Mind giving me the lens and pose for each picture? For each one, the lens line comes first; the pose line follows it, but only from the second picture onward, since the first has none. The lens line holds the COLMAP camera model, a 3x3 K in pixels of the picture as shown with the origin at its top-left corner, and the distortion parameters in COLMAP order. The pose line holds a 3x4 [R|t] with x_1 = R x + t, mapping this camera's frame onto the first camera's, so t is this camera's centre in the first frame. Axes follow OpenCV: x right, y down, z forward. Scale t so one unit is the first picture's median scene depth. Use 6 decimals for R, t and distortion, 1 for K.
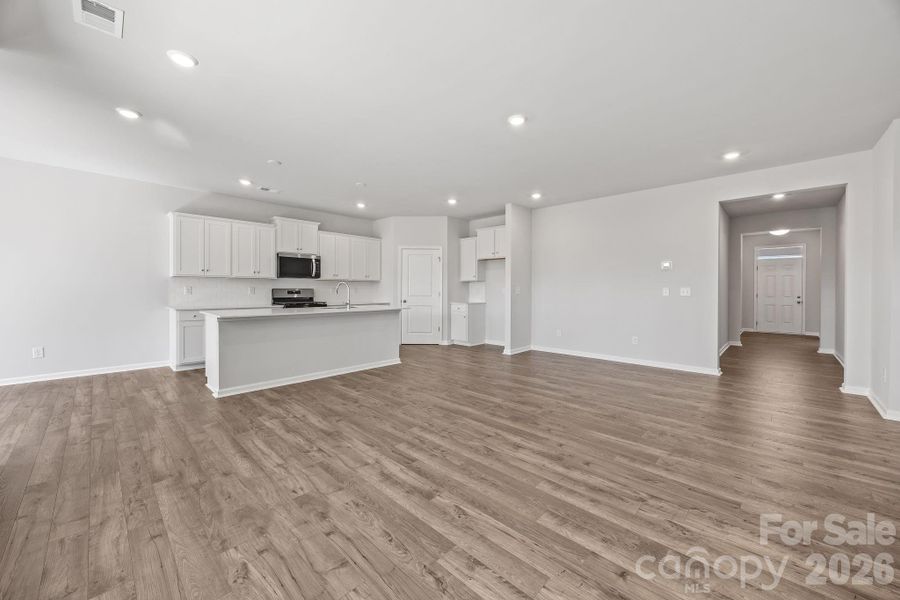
lens RADIAL K [[342.3, 0, 451.5], [0, 342.3, 291.1], [0, 0, 1]] dist [-0.002053, -0.000069]
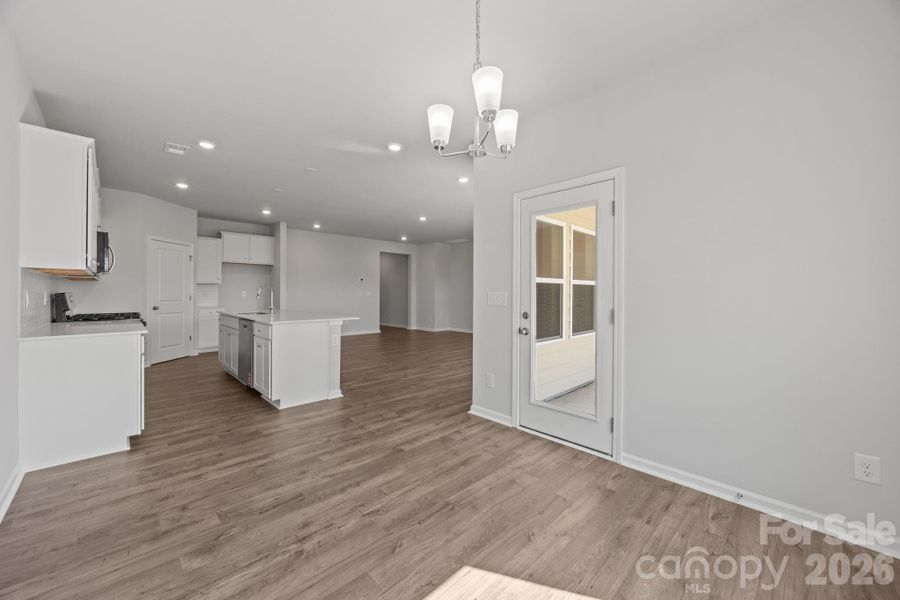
lens RADIAL K [[342.3, 0, 451.5], [0, 342.3, 291.1], [0, 0, 1]] dist [-0.002053, -0.000069]
pose [[0.021470, 0.004521, 0.999759, -2.462449], [0.006049, 0.999971, -0.004652, -0.002434], [-0.999751, 0.006147, 0.021442, 0.913830]]
